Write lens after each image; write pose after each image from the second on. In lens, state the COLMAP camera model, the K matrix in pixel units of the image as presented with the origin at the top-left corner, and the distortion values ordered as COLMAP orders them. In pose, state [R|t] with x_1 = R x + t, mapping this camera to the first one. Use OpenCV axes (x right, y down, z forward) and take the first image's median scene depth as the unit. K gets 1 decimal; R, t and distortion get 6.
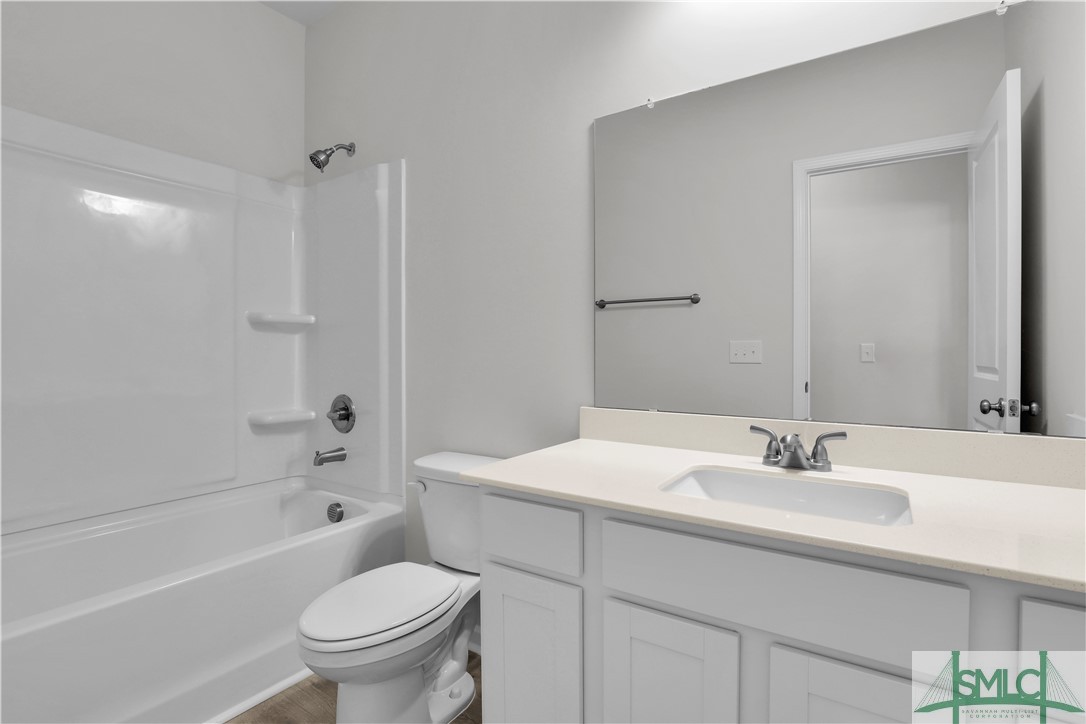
lens RADIAL K [[496.7, 0, 540.2], [0, 496.7, 358.2], [0, 0, 1]] dist [-0.002412, -0.000192]
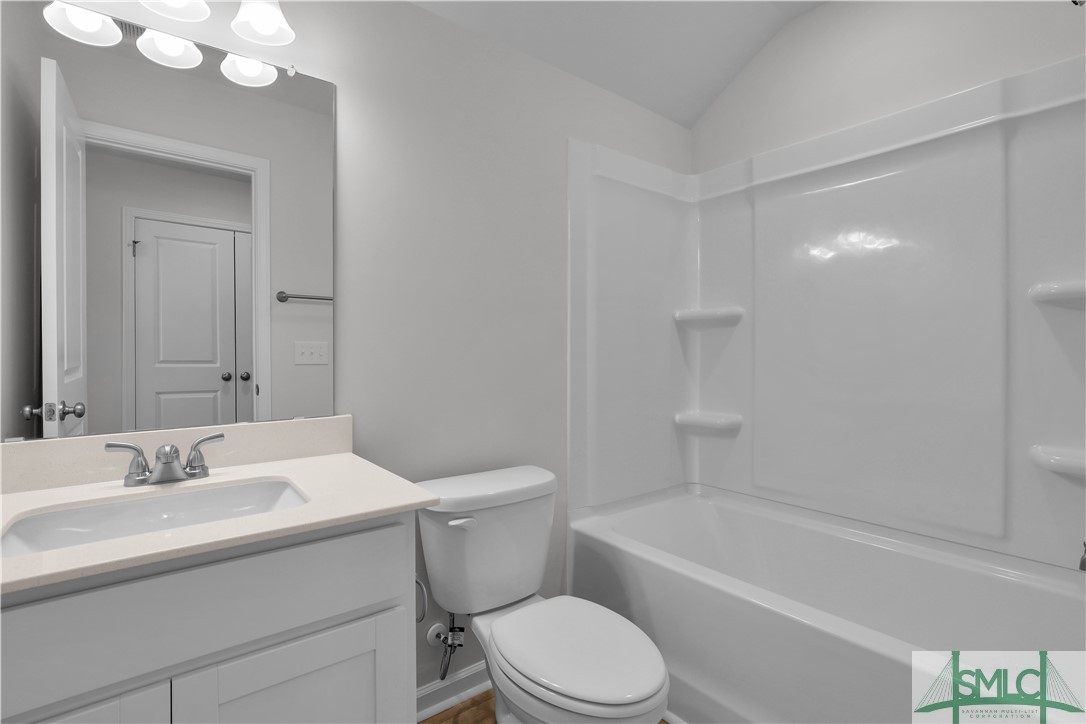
lens RADIAL K [[496.7, 0, 539.4], [0, 496.7, 360.9], [0, 0, 1]] dist [-0.002412, -0.000192]
pose [[0.301550, -0.006035, 0.953431, -0.143663], [0.003935, 0.999979, 0.005085, -0.000365], [-0.953442, 0.002218, 0.301568, 0.084946]]
